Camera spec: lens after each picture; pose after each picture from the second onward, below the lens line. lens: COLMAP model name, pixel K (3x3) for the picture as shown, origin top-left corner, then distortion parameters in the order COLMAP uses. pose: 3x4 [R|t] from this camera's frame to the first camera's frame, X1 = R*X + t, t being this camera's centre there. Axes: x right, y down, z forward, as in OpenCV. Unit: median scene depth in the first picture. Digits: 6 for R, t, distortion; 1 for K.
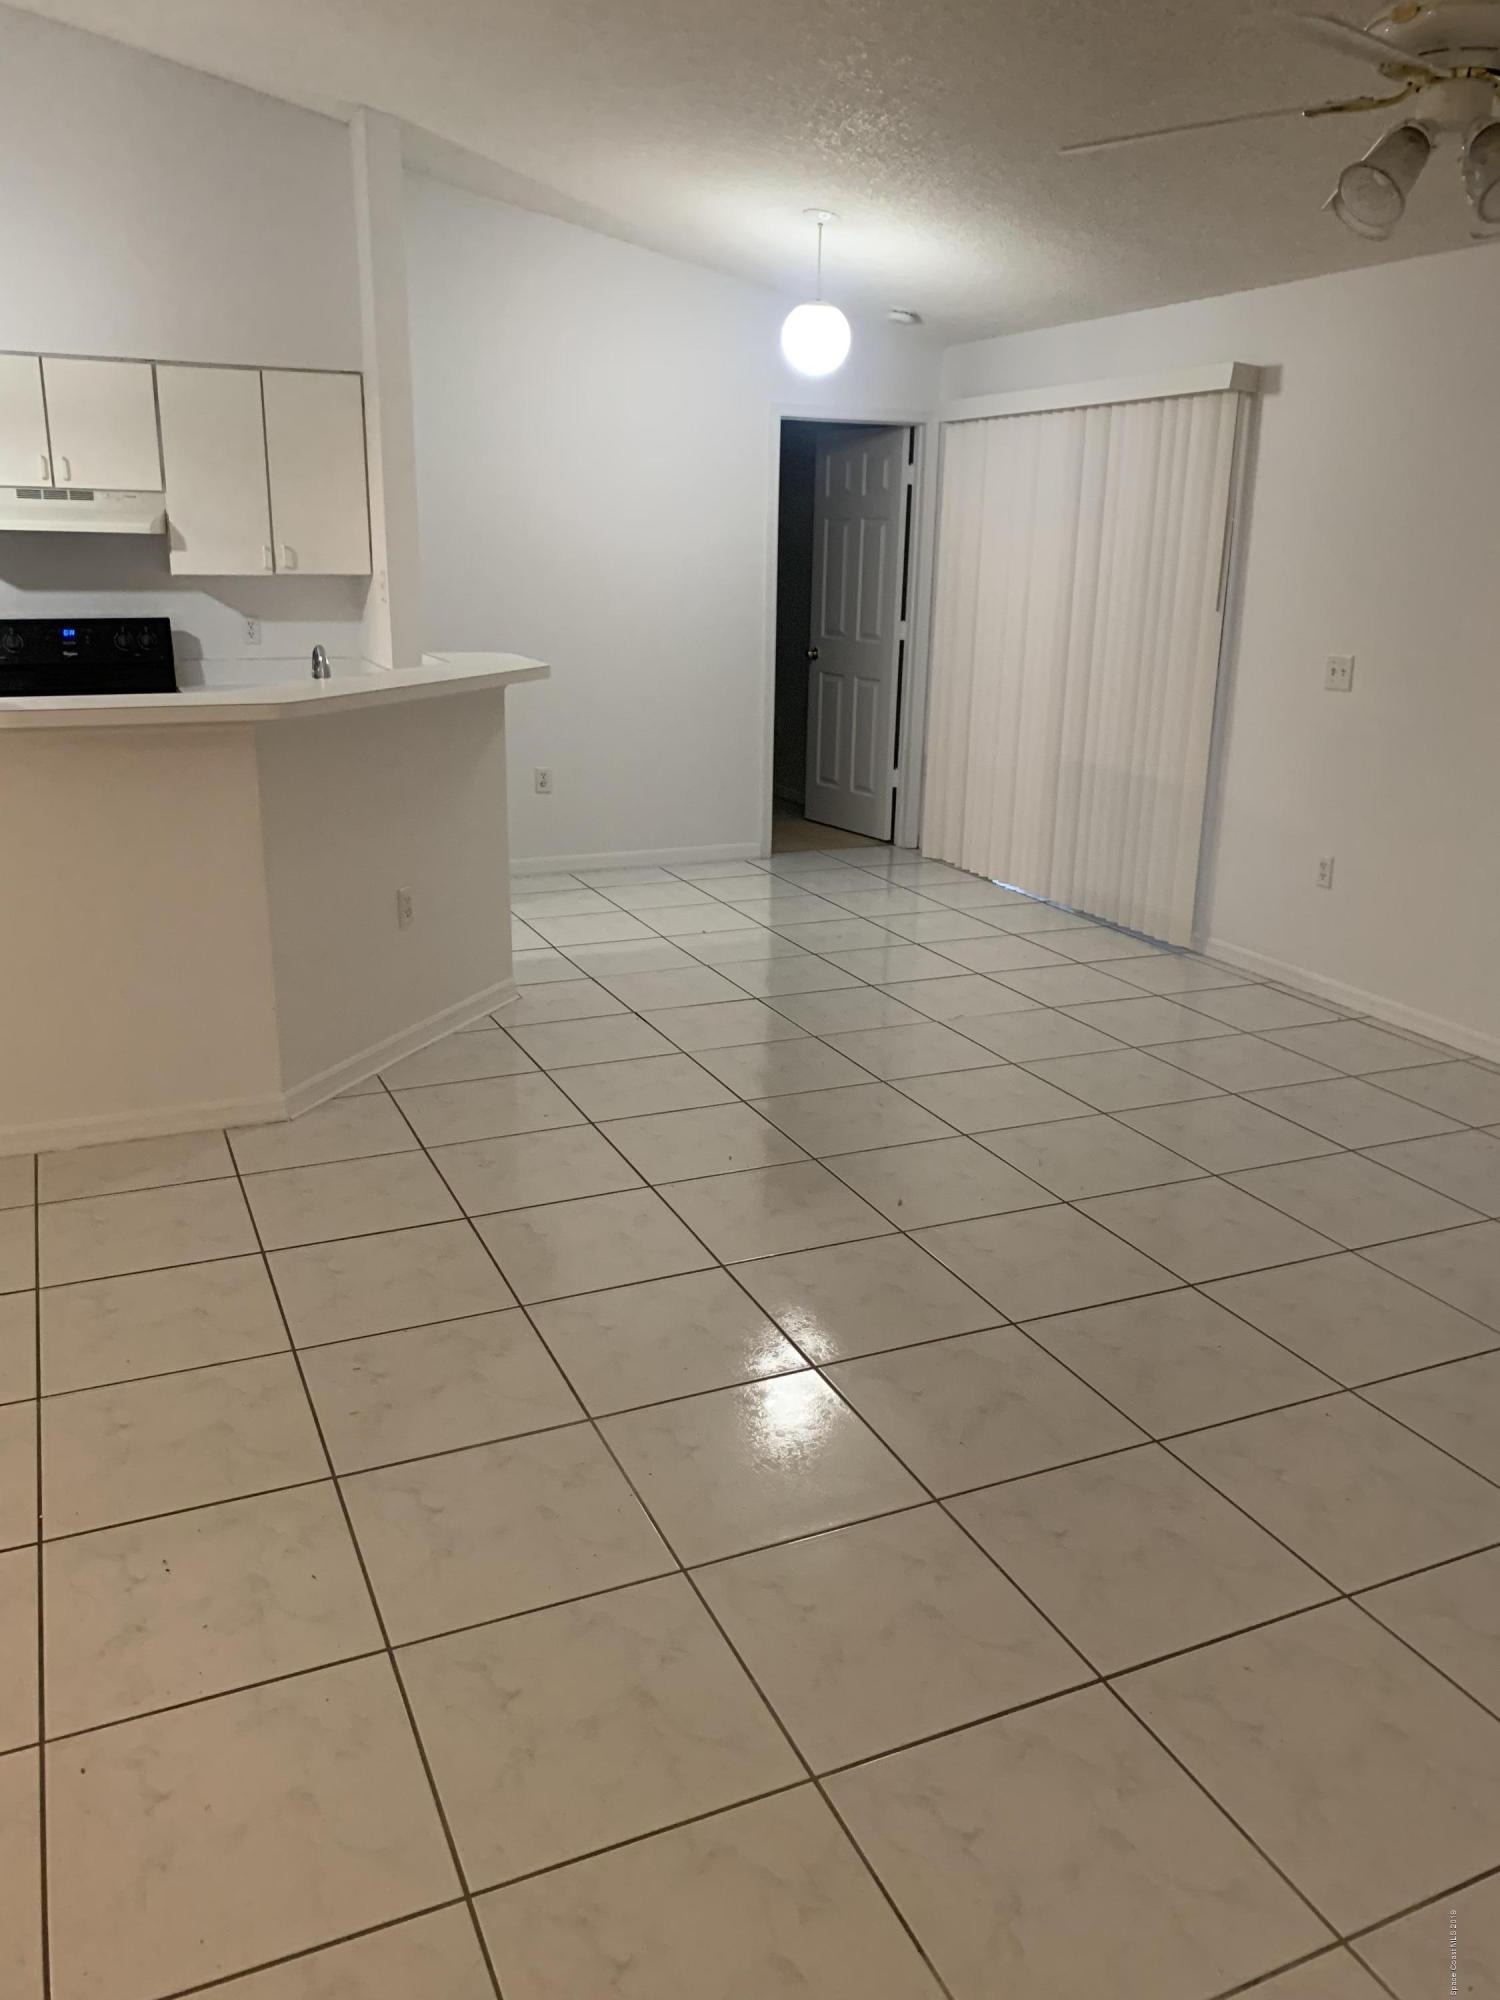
lens RADIAL K [[1531.9, 0, 748.2], [0, 1531.9, 1001.2], [0, 0, 1]] dist [0.010244, -0.001152]
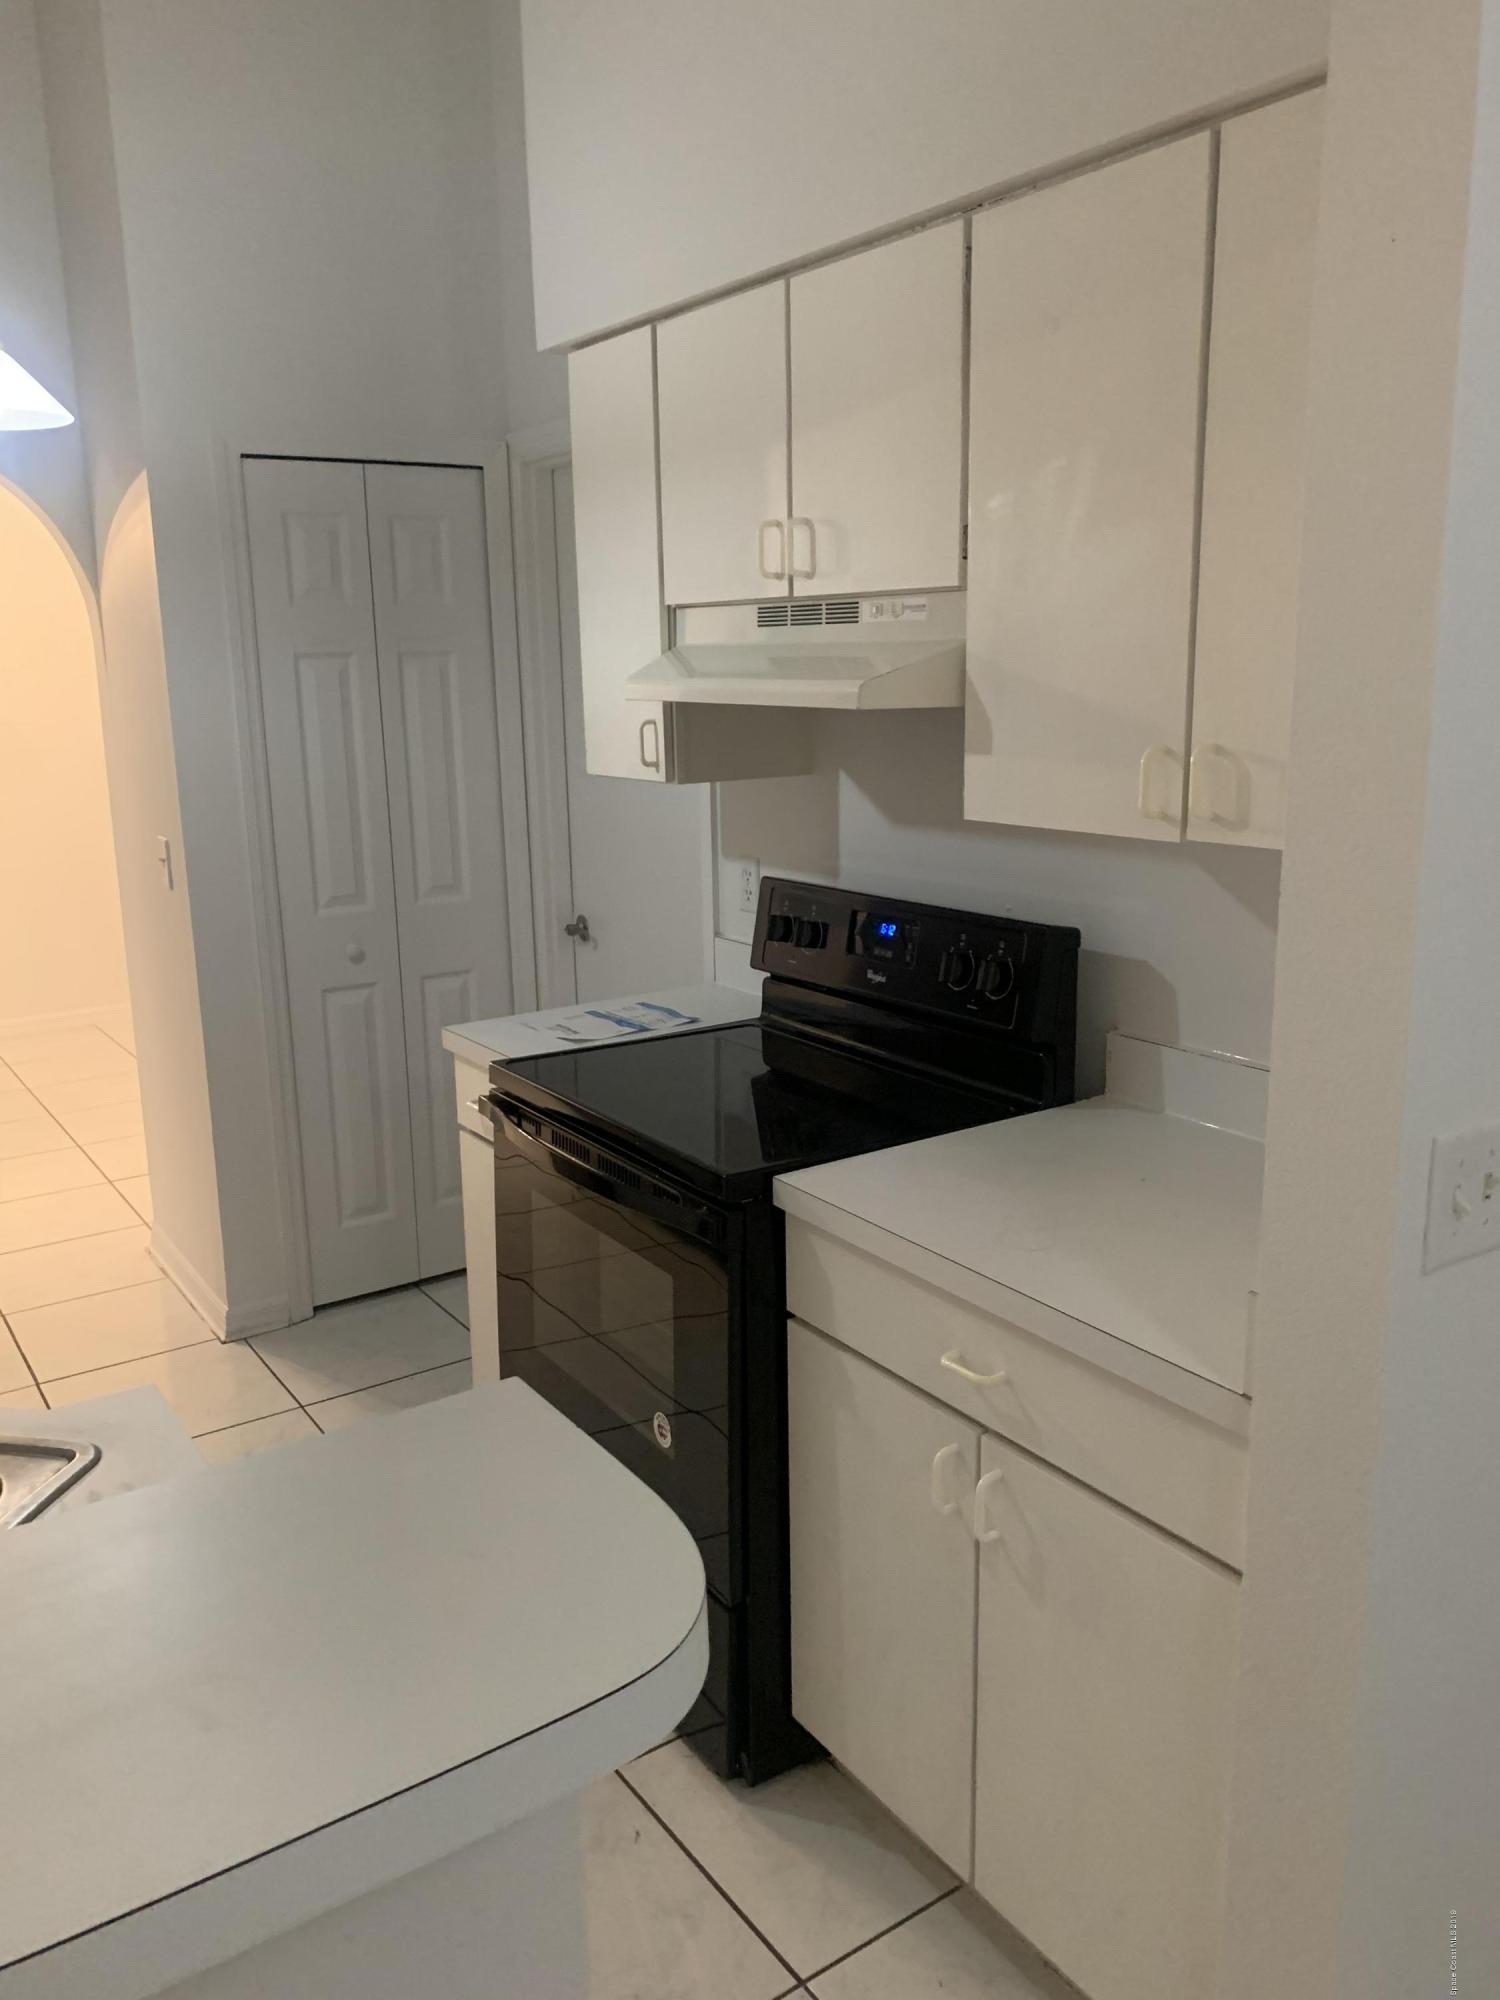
lens RADIAL K [[1531.9, 0, 747.5], [0, 1531.9, 1000.9], [0, 0, 1]] dist [0.010244, -0.001152]
pose [[0.170309, 0.197394, -0.965417, -0.036284], [-0.265443, 0.952704, 0.147968, -0.280823], [0.948965, 0.231063, 0.214651, 0.899670]]
